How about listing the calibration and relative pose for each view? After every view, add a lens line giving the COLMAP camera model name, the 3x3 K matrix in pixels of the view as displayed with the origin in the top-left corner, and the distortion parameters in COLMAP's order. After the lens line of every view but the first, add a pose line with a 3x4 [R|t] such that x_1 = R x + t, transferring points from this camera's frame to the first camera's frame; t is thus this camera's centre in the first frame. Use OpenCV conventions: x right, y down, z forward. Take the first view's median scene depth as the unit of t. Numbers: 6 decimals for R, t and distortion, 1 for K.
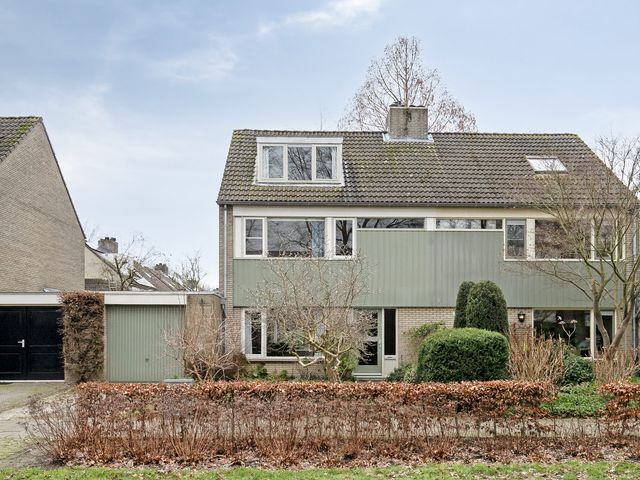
lens RADIAL K [[610.3, 0, 320.0], [0, 610.3, 240.0], [0, 0, 1]] dist [0.007068, 0.004326]
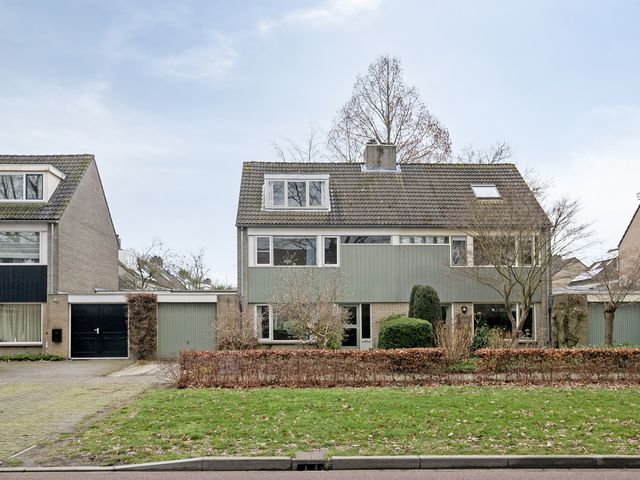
lens RADIAL K [[553.6, 0, 304.3], [0, 553.6, 238.6], [0, 0, 1]] dist [0.002799, 0.000368]
pose [[0.999877, -0.008269, -0.013350, -0.001937], [0.008273, 0.999966, 0.000264, -0.030985], [0.013347, -0.000374, 0.999911, -0.212826]]
